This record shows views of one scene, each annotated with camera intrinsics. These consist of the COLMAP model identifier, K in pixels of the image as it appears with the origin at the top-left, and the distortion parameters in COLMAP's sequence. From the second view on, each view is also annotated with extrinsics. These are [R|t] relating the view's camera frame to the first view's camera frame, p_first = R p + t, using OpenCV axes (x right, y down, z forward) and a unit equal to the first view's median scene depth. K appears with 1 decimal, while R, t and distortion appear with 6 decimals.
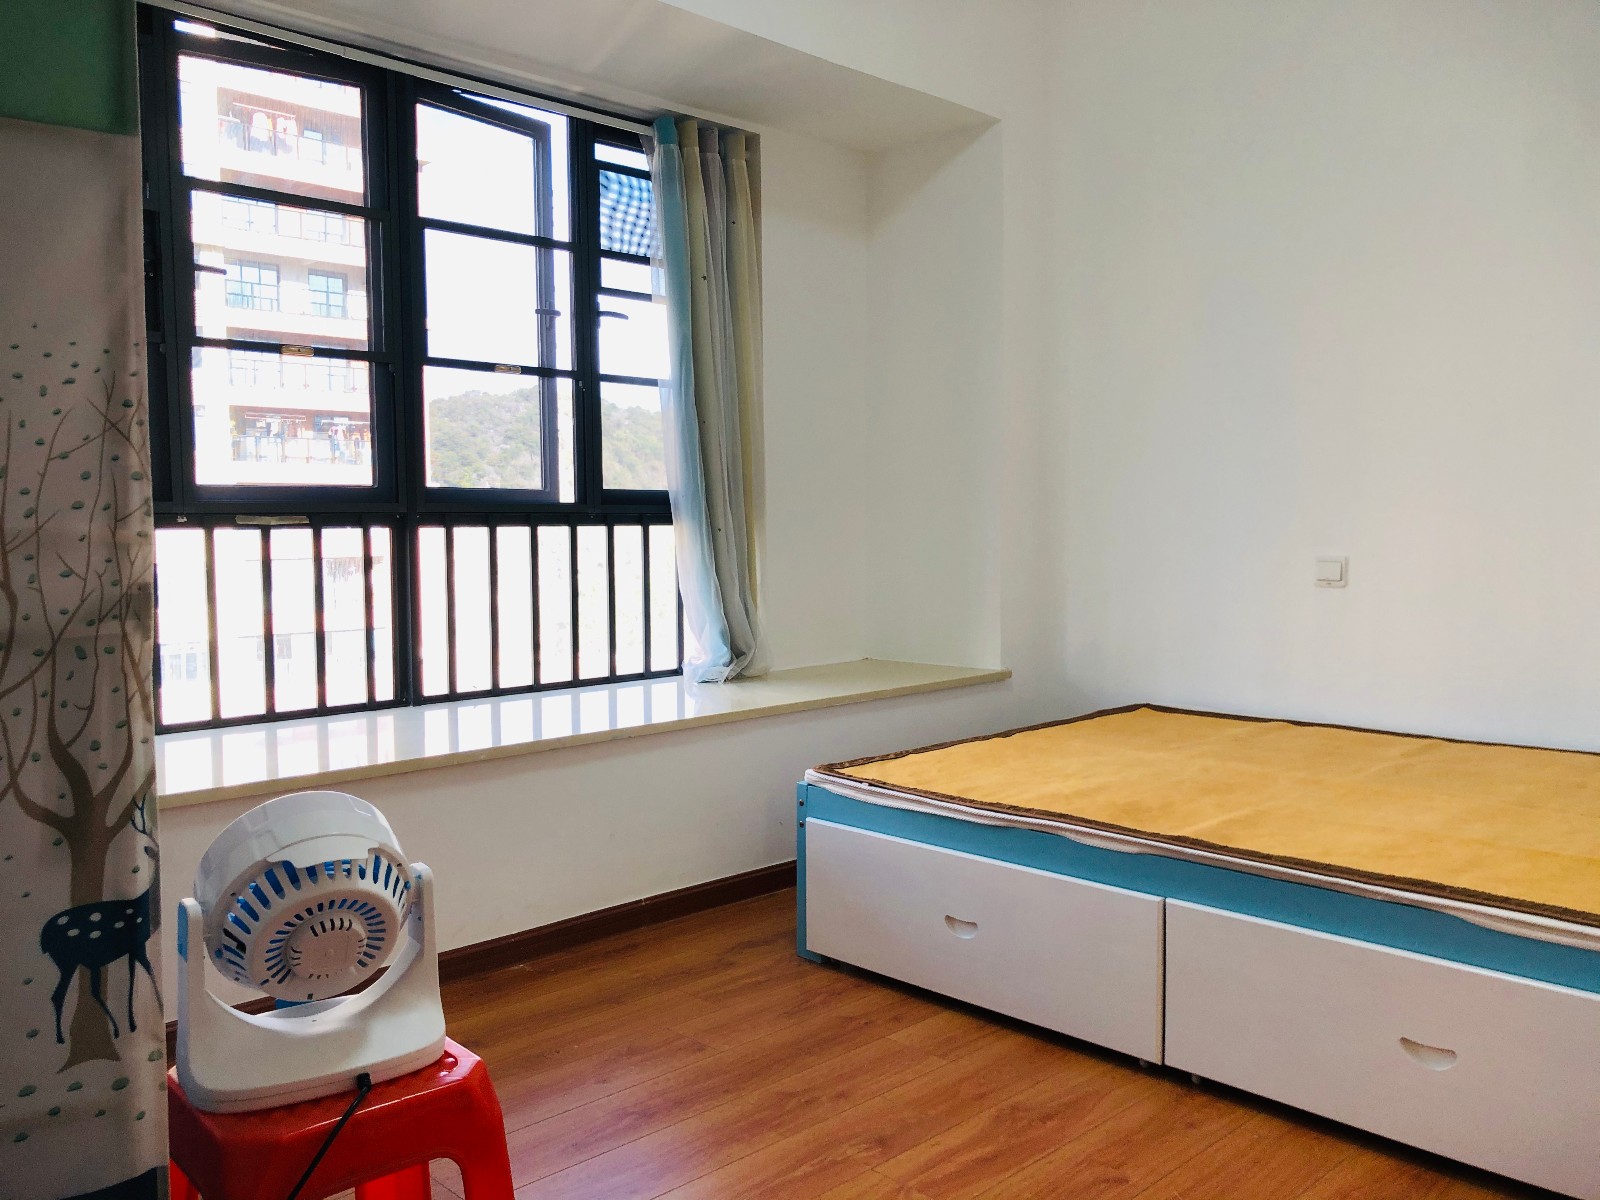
lens RADIAL K [[1312.9, 0, 807.4], [0, 1312.9, 600.7], [0, 0, 1]] dist [0.015368, 0.000262]
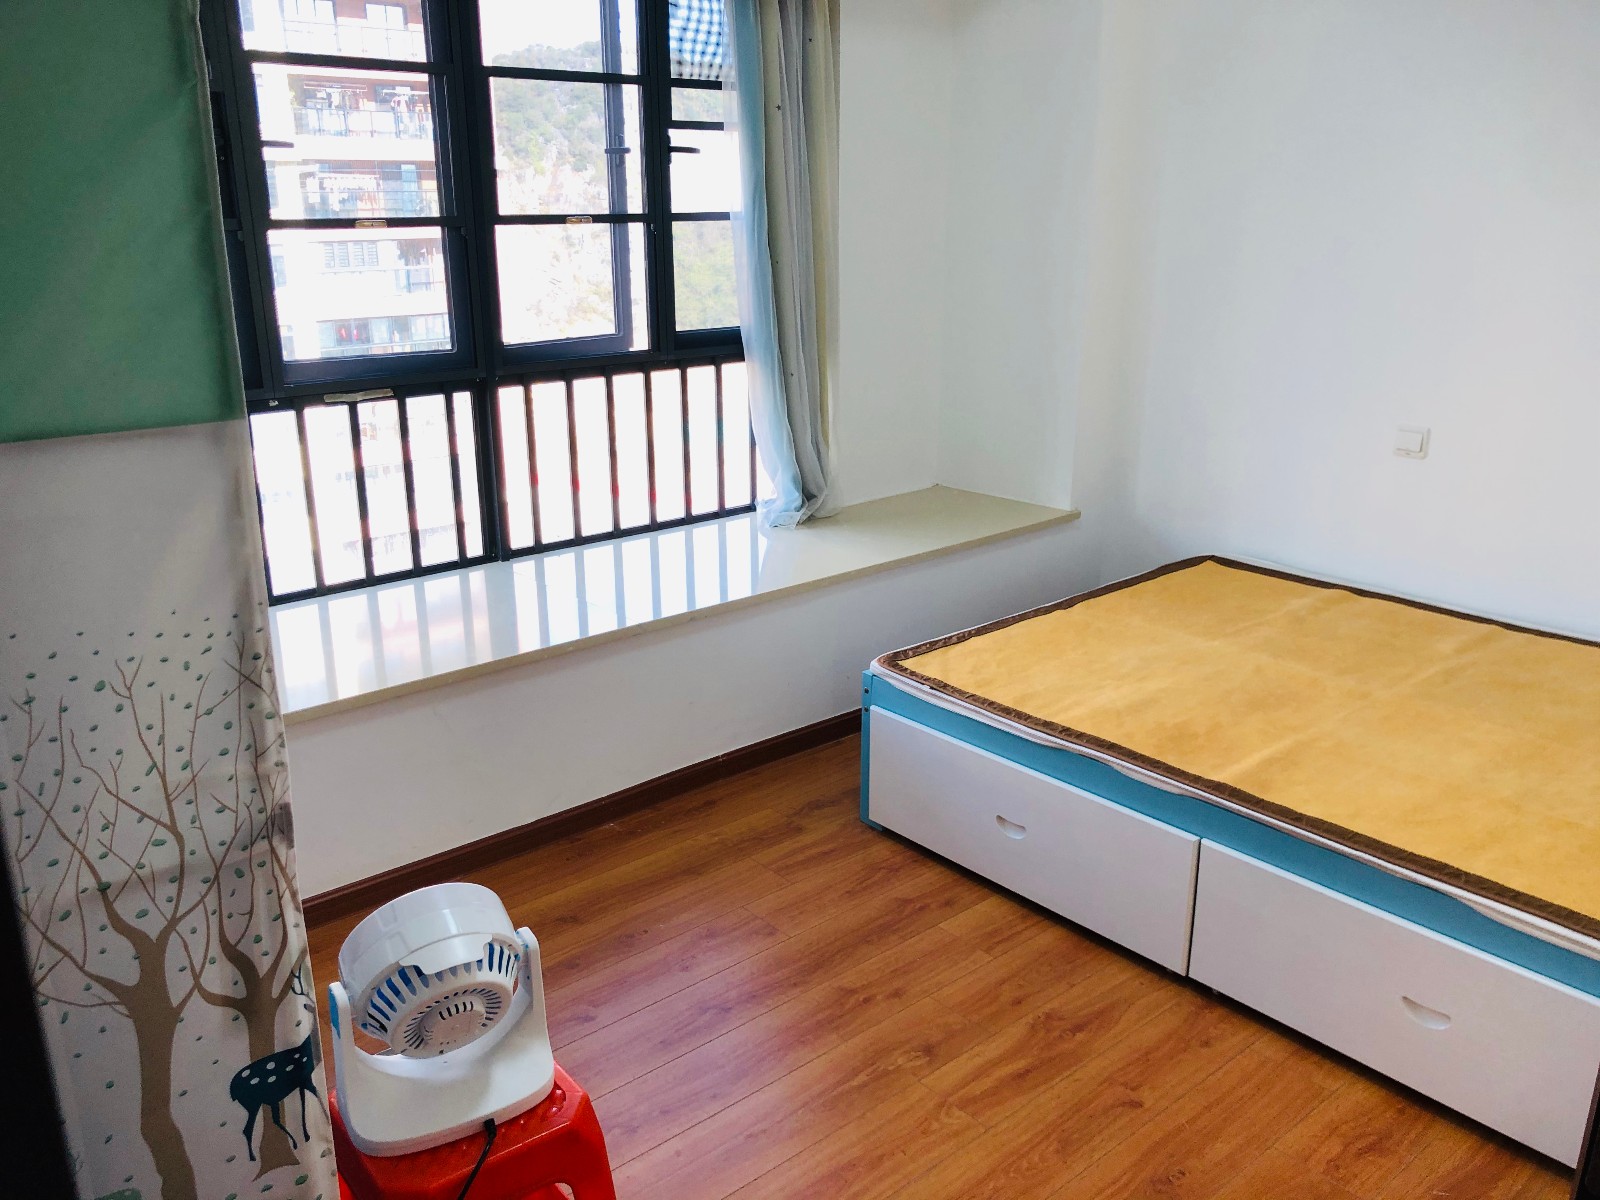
lens RADIAL K [[1310.8, 0, 800.0], [0, 1310.8, 600.0], [0, 0, 1]] dist [0.016240, -0.024021]
pose [[0.997998, 0.022965, -0.058925, 0.002309], [-0.008181, 0.970789, 0.239793, -0.179958], [0.062711, -0.238831, 0.969034, -0.013444]]
